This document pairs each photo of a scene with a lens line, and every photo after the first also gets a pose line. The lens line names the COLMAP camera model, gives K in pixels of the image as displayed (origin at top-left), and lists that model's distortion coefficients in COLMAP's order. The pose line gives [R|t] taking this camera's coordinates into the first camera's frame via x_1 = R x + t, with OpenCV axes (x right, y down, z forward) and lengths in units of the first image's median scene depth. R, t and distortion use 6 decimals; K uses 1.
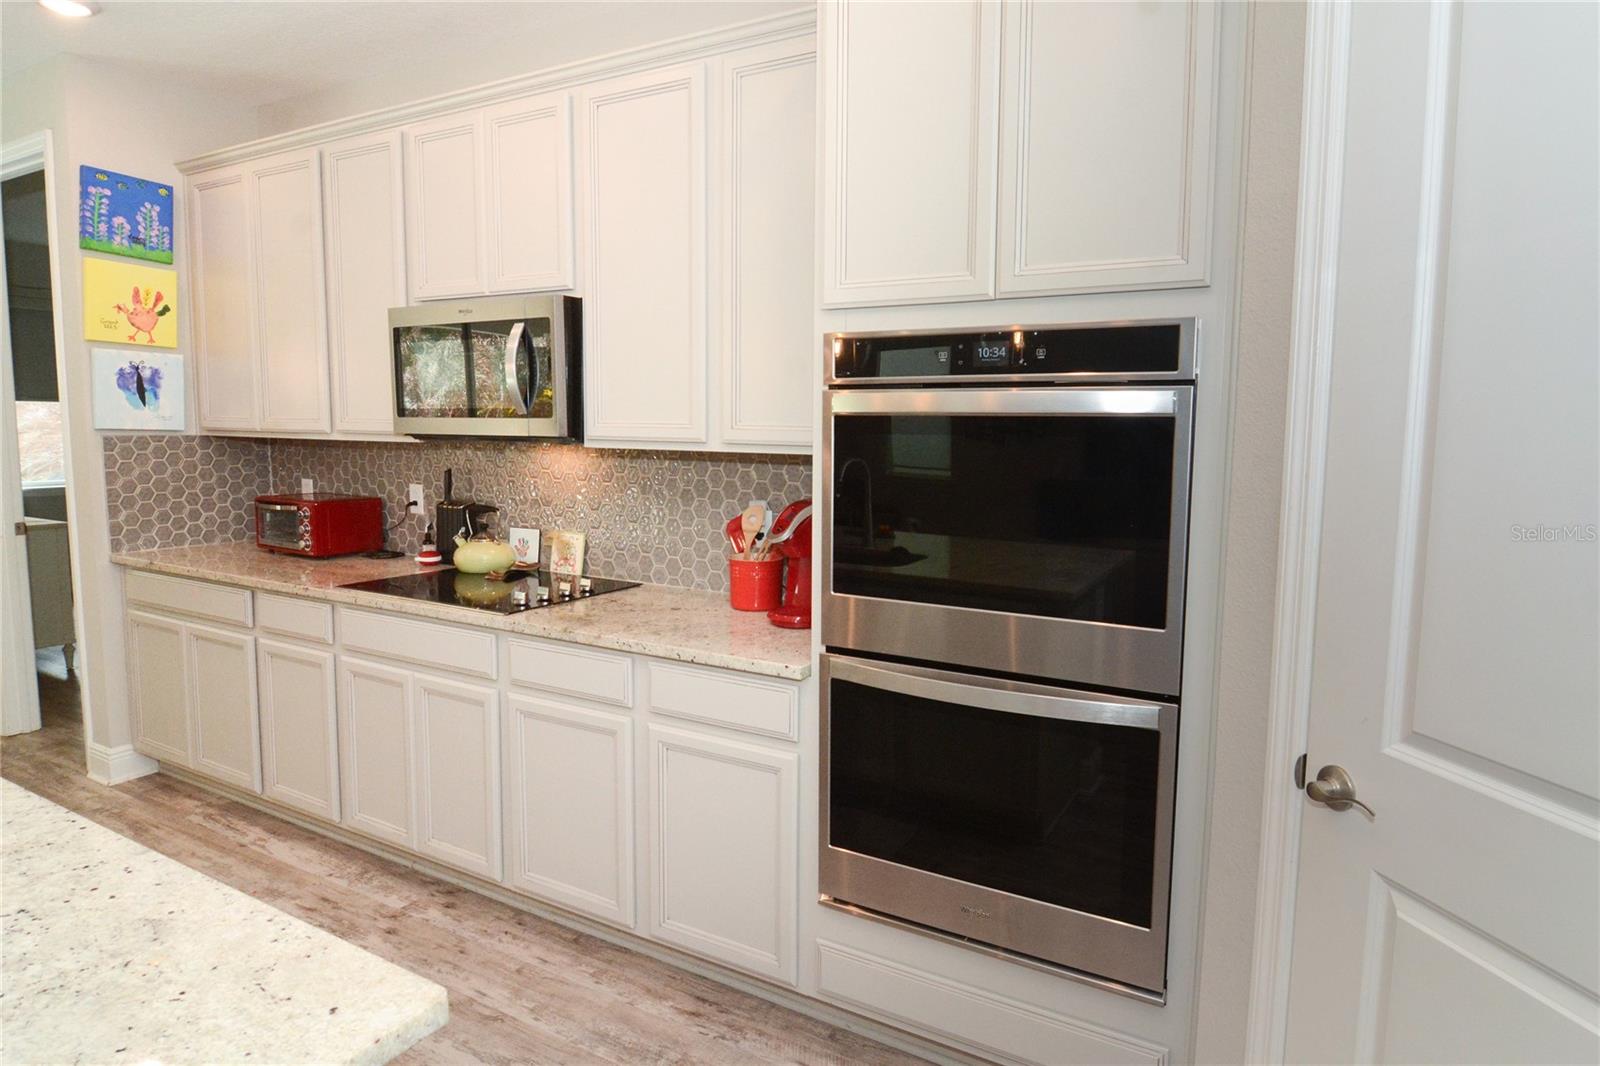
lens RADIAL K [[853.6, 0, 868.4], [0, 853.6, 514.2], [0, 0, 1]] dist [-0.007583, -0.009595]
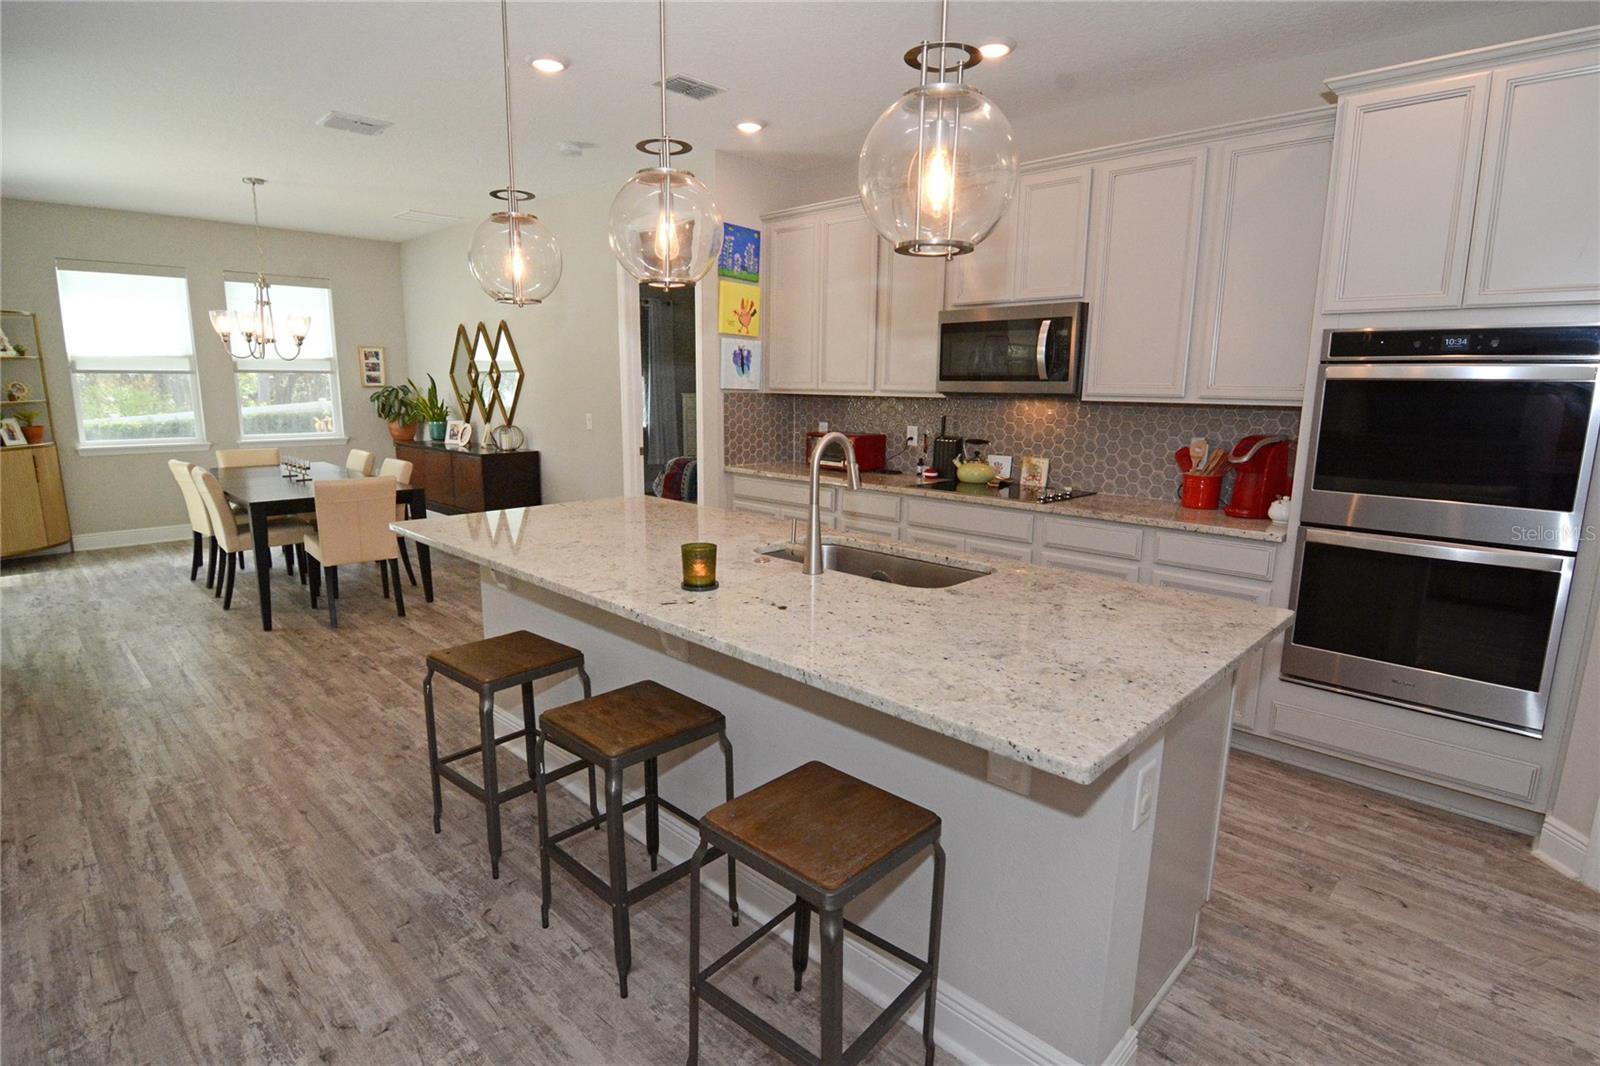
lens RADIAL K [[811.0, 0, 791.4], [0, 811.0, 531.0], [0, 0, 1]] dist [-0.006532, -0.011193]
pose [[0.951025, 0.050599, -0.304946, -0.316319], [-0.027786, 0.996512, 0.078693, 0.047962], [0.307864, -0.066366, 0.949113, -0.484890]]
